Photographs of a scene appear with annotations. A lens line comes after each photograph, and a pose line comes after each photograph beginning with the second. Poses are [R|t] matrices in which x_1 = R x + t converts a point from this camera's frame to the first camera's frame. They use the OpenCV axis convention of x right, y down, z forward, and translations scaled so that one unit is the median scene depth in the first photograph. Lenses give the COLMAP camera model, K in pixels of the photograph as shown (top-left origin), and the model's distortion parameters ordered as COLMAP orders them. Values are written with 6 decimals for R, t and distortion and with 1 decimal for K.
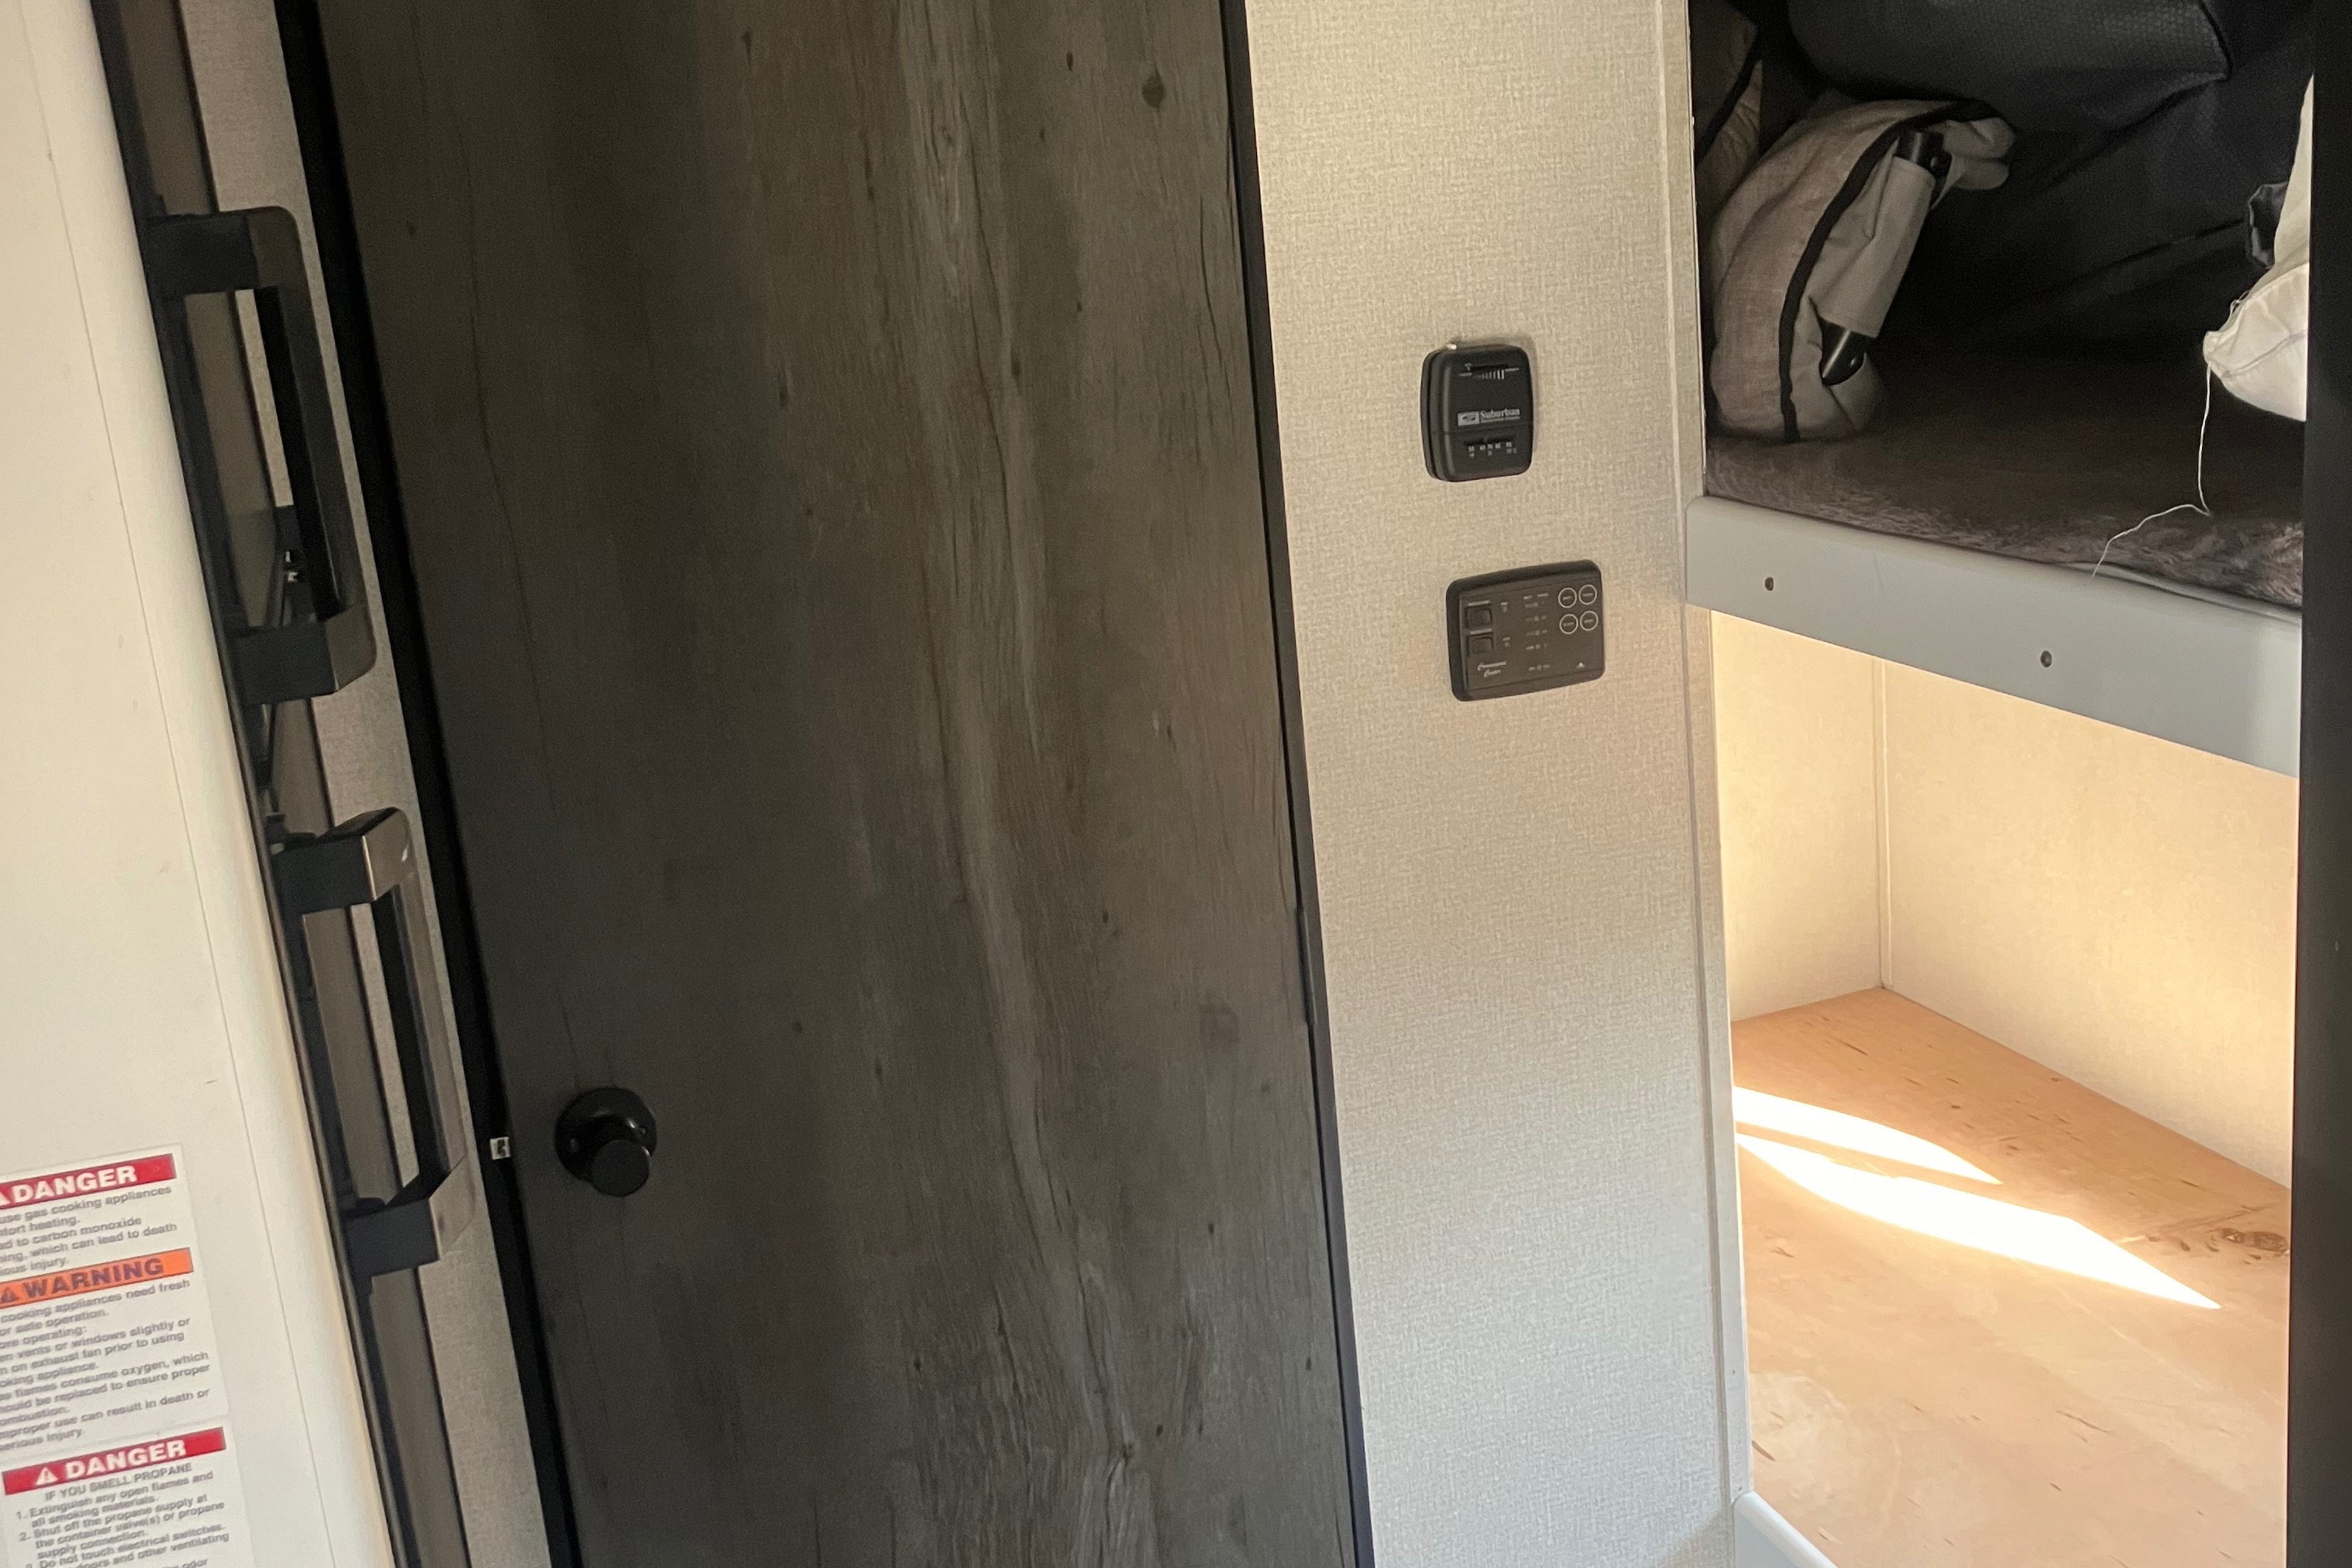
lens RADIAL K [[2548.5, 0, 1176.0], [0, 2548.5, 784.0], [0, 0, 1]] dist [0.159946, -0.440522]
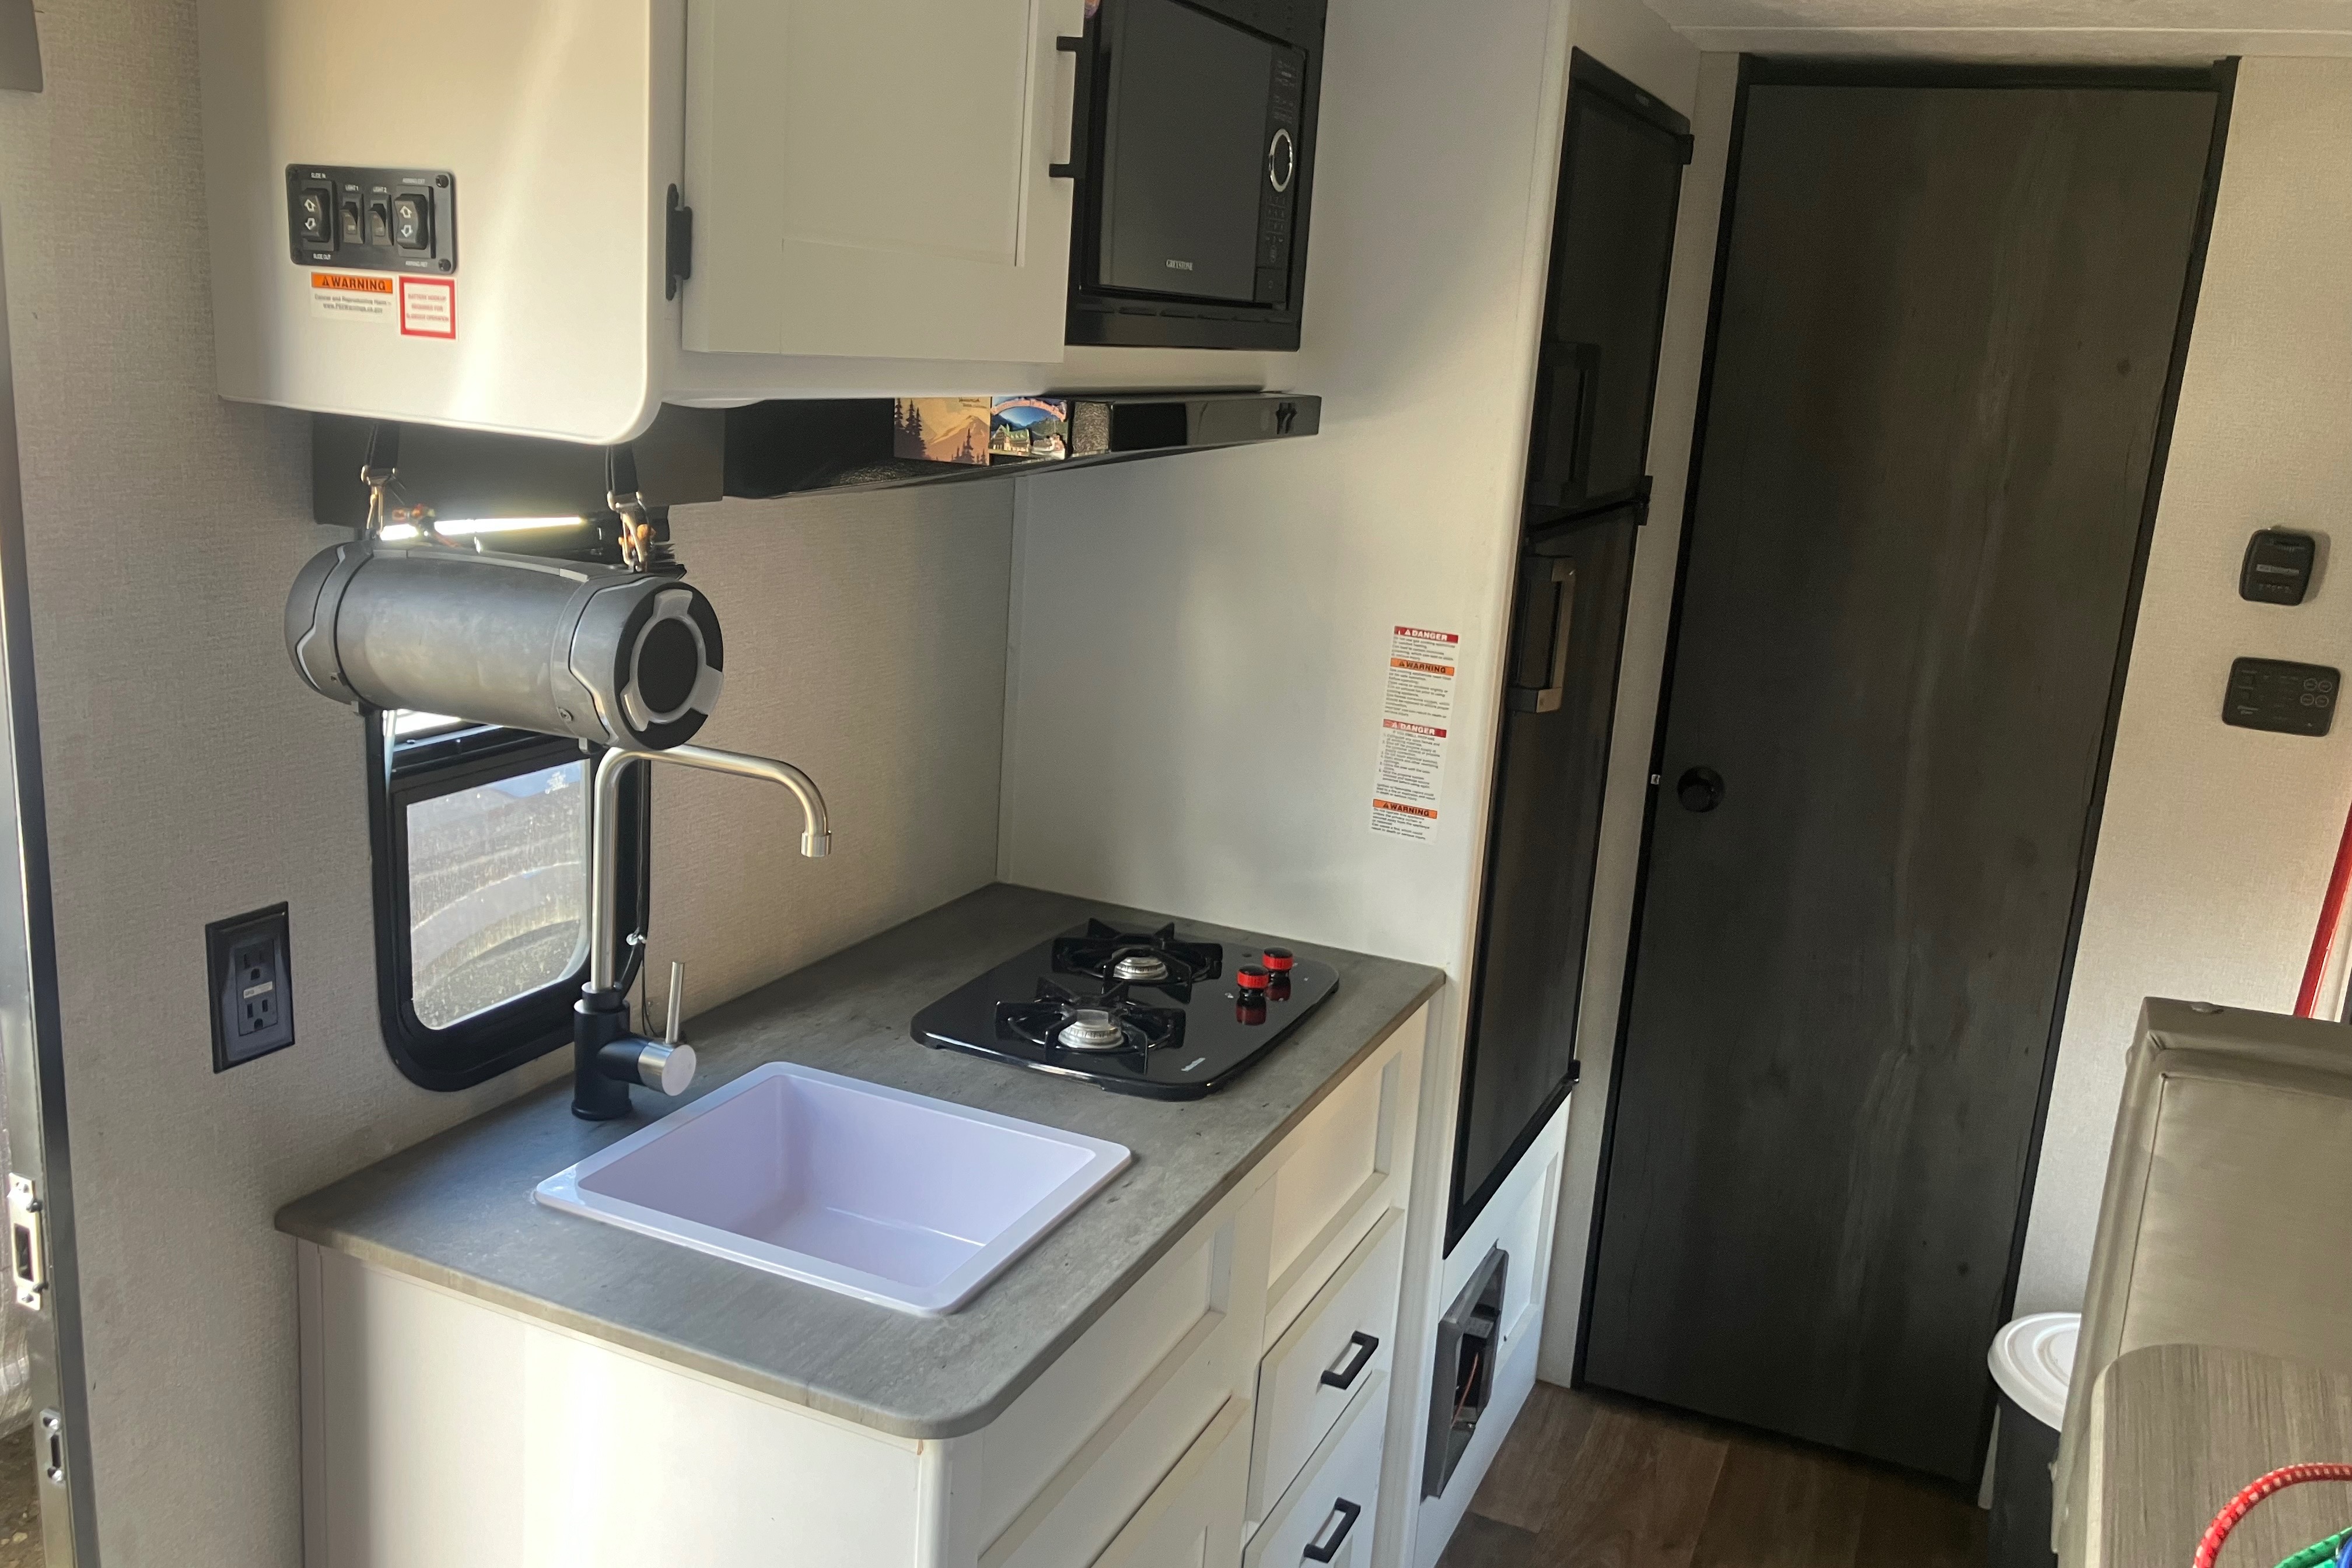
lens RADIAL K [[1936.1, 0, 1176.0], [0, 1936.1, 784.0], [0, 0, 1]] dist [0.005752, -0.001707]
pose [[0.718401, 0.295413, -0.629787, 0.451992], [-0.301937, 0.948040, 0.100275, 0.093123], [0.626685, 0.118118, 0.770269, -0.501615]]
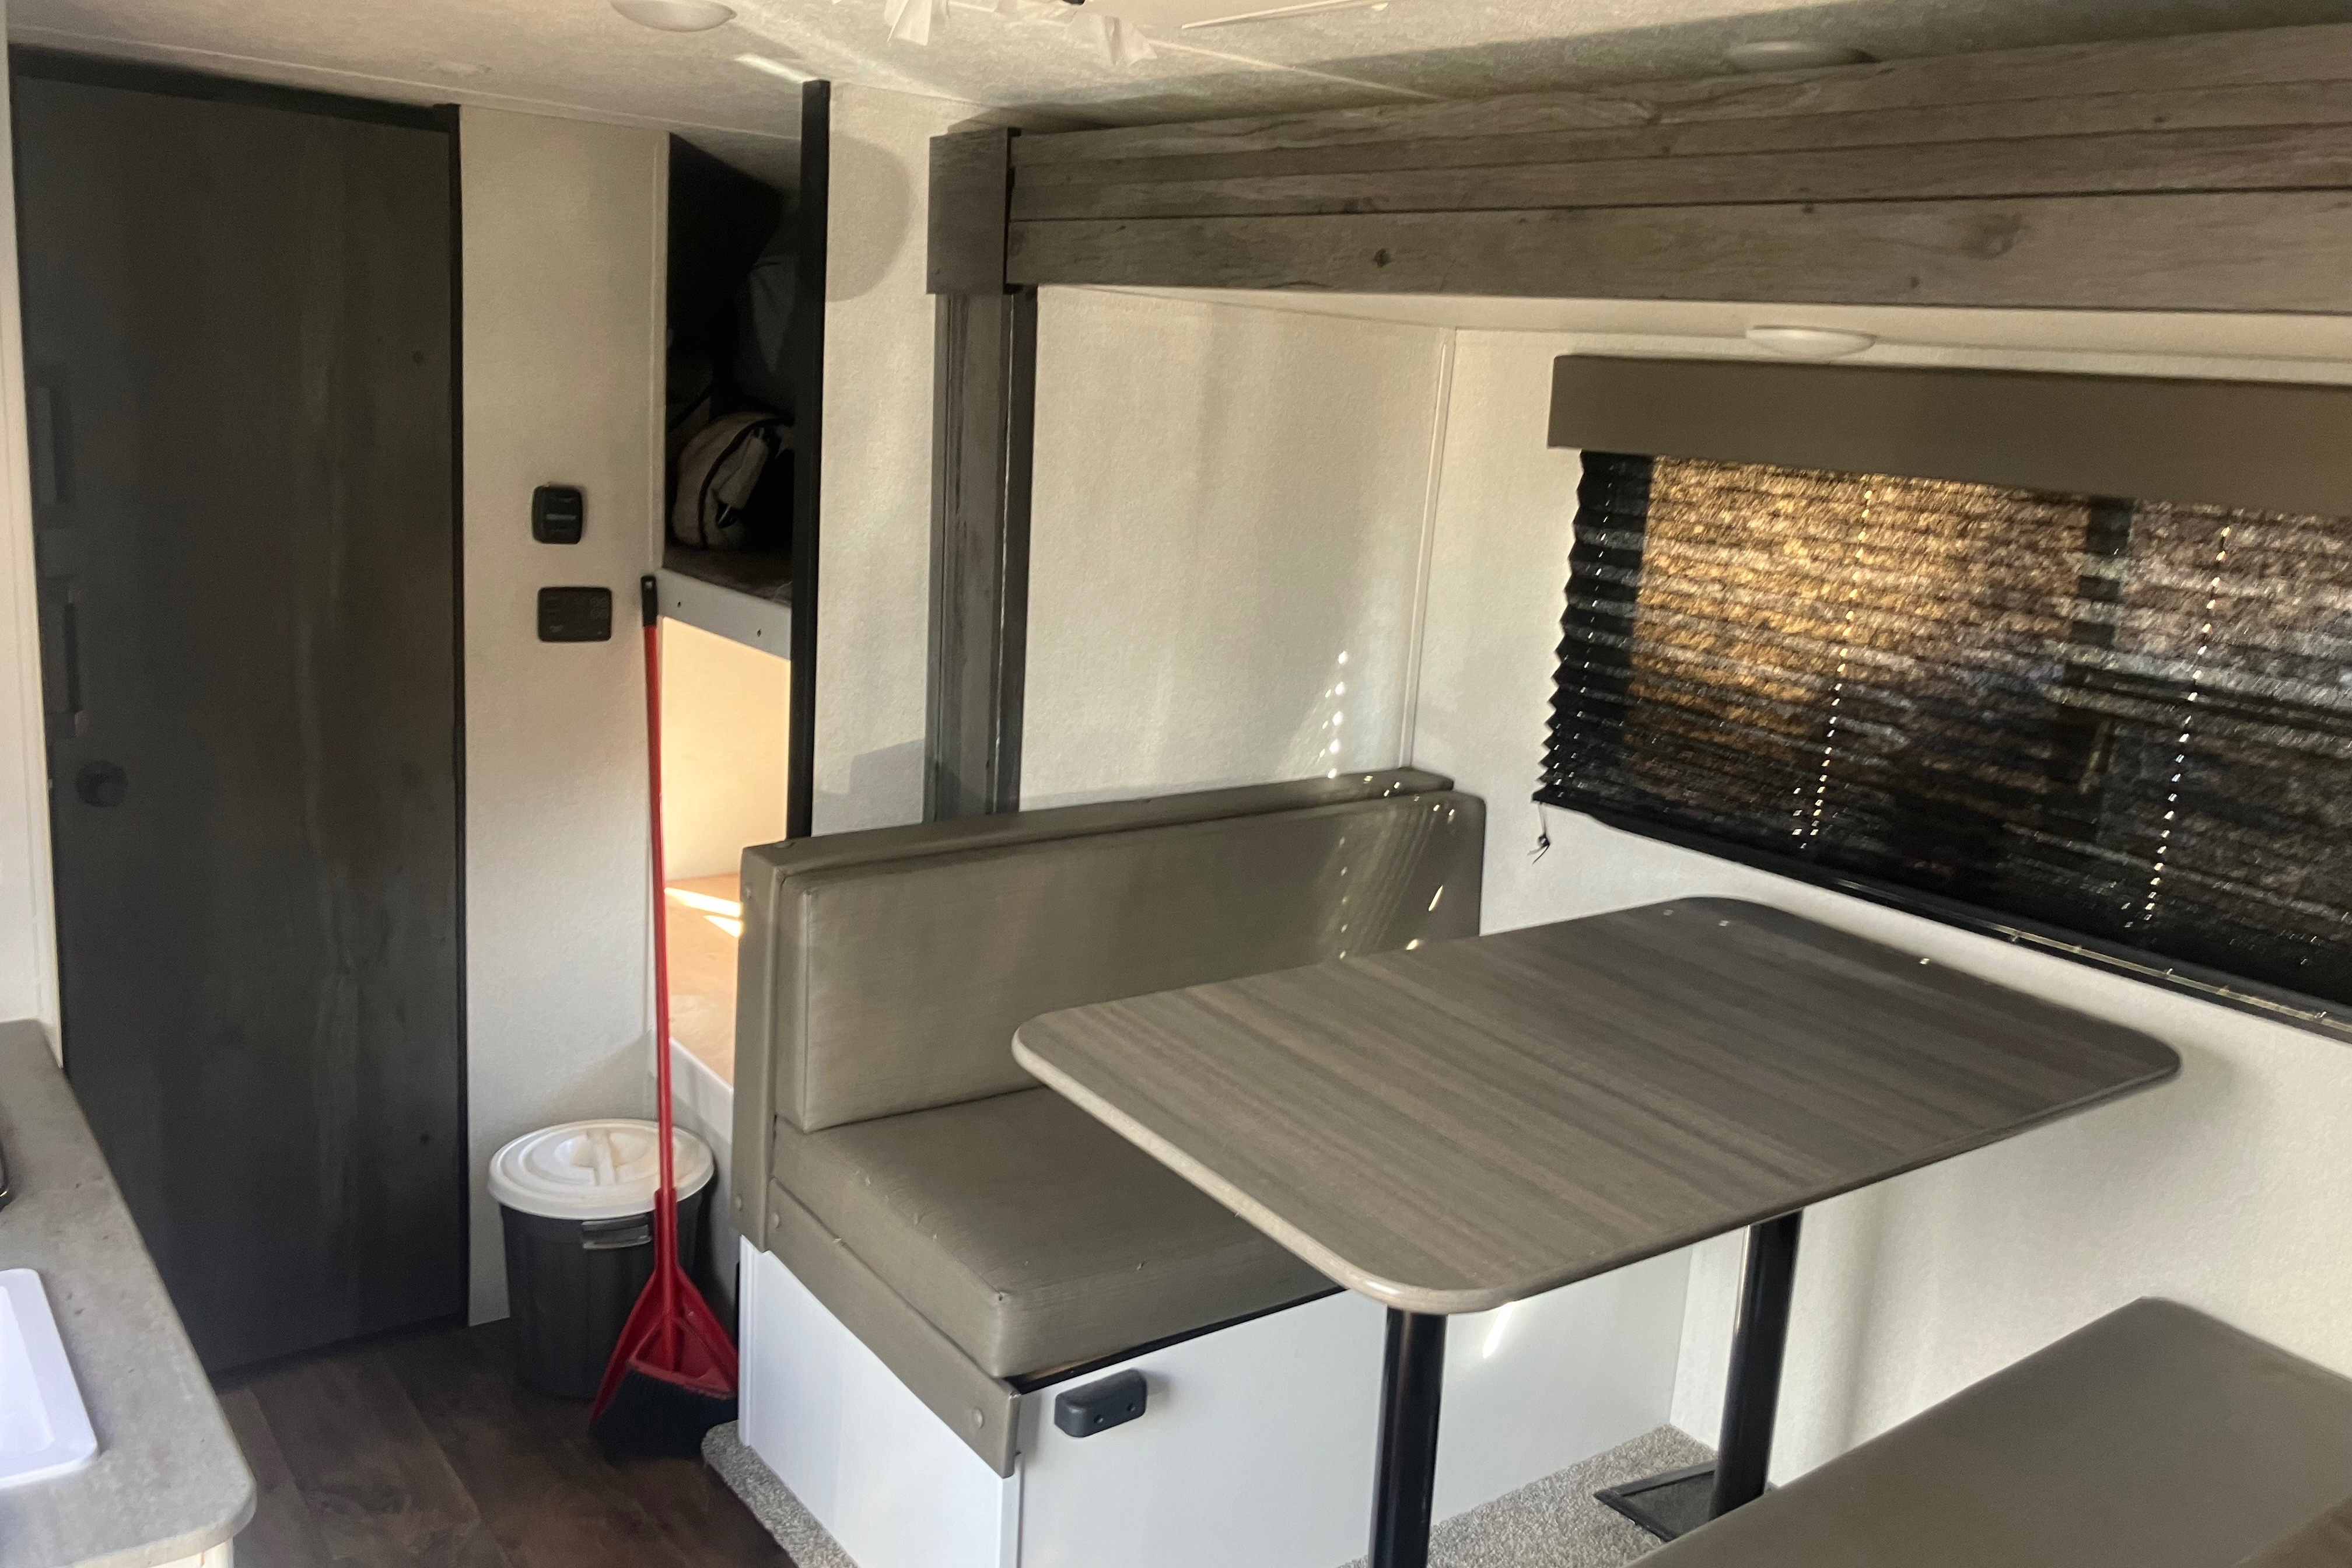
lens RADIAL K [[1936.1, 0, 1176.0], [0, 1936.1, 784.0], [0, 0, 1]] dist [0.005752, -0.001707]
pose [[0.935558, 0.090551, 0.341366, 0.063240], [-0.072734, 0.995253, -0.064664, 0.162484], [-0.345601, 0.035667, 0.937703, -0.790659]]
